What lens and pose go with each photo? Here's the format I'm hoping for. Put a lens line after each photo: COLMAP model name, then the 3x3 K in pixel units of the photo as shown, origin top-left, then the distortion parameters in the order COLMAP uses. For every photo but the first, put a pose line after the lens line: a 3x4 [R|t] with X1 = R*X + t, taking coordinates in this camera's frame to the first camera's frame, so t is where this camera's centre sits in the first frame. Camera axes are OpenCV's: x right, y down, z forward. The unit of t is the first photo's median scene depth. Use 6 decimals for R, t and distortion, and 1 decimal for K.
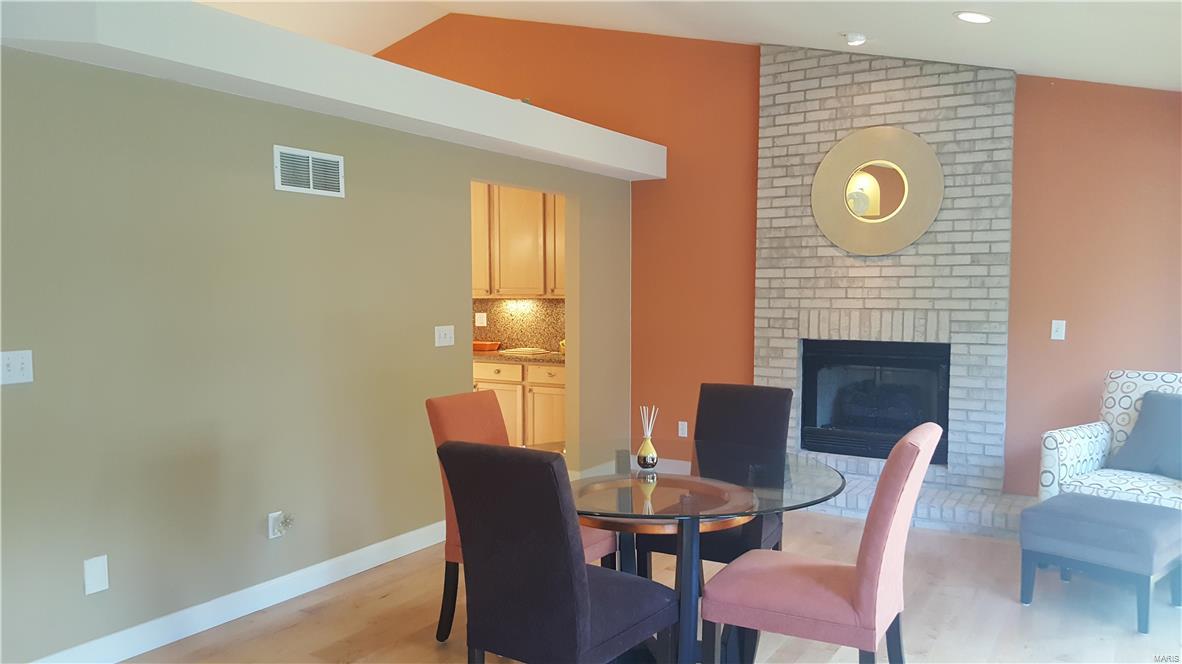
lens RADIAL K [[895.8, 0, 569.5], [0, 895.8, 359.9], [0, 0, 1]] dist [0.167630, -0.300239]
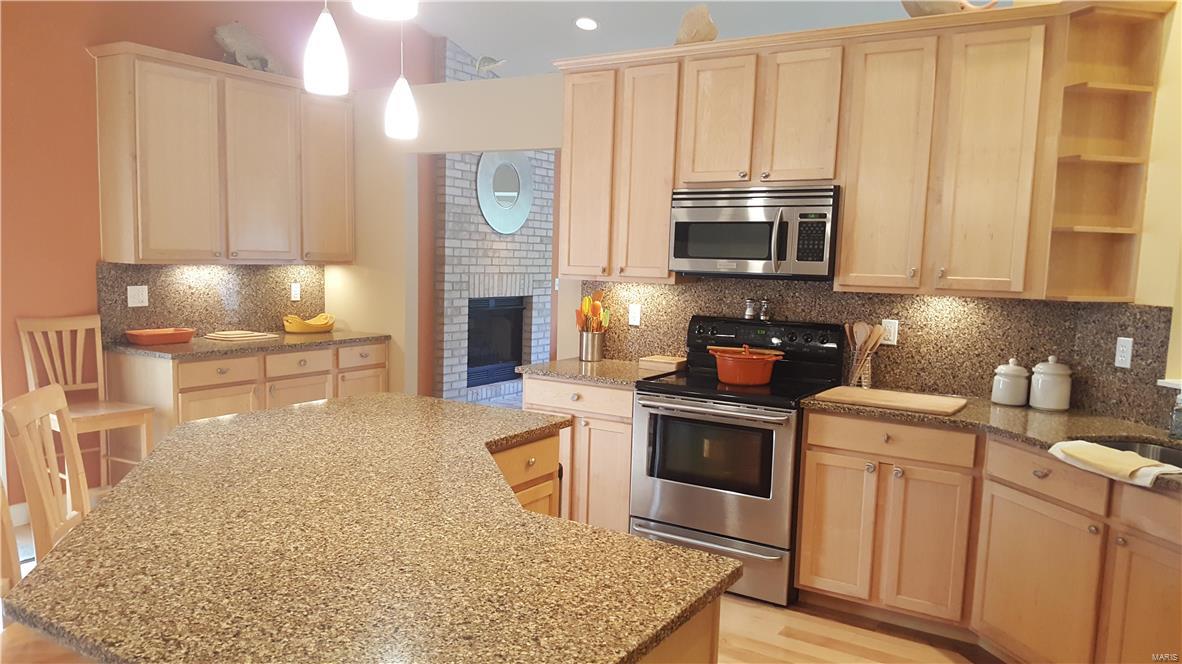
lens RADIAL K [[895.8, 0, 569.5], [0, 895.8, 359.9], [0, 0, 1]] dist [0.167630, -0.300239]
pose [[-0.022836, -0.128174, 0.991489, -0.981291], [0.035967, 0.991000, 0.128939, -0.094197], [-0.999092, 0.038605, -0.018020, 0.904374]]
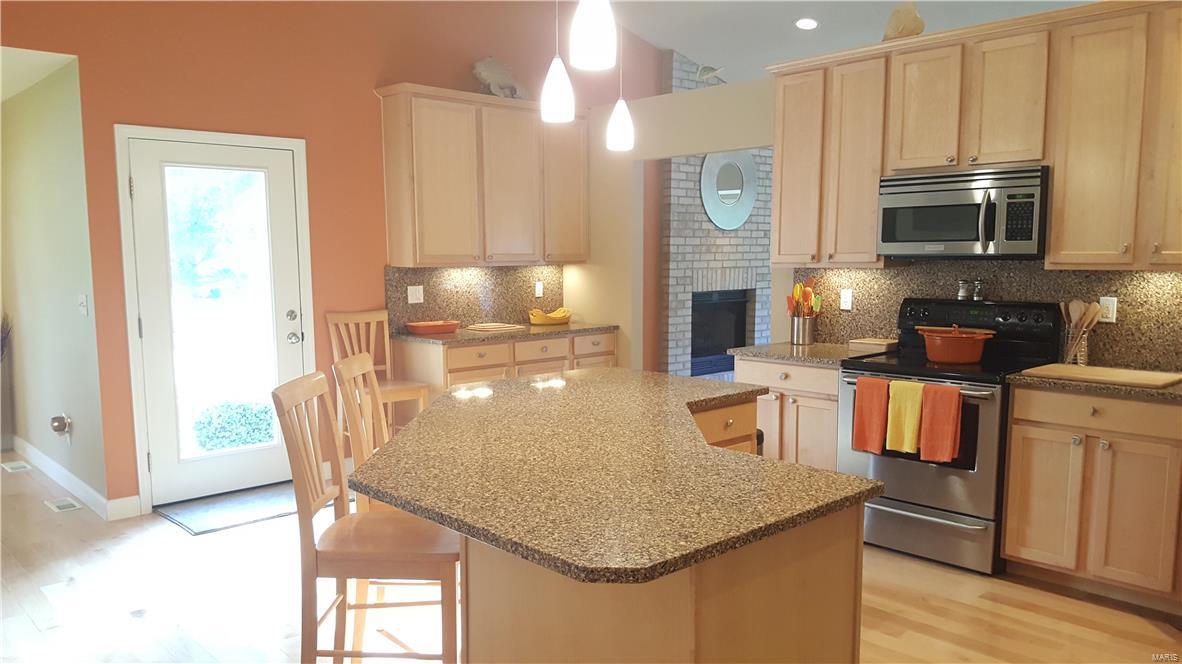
lens RADIAL K [[895.8, 0, 569.5], [0, 895.8, 359.9], [0, 0, 1]] dist [0.167630, -0.300239]
pose [[0.234846, -0.126479, 0.963769, -1.065487], [0.070968, 0.991083, 0.112770, -0.086679], [-0.969438, 0.041913, 0.241728, 0.877798]]
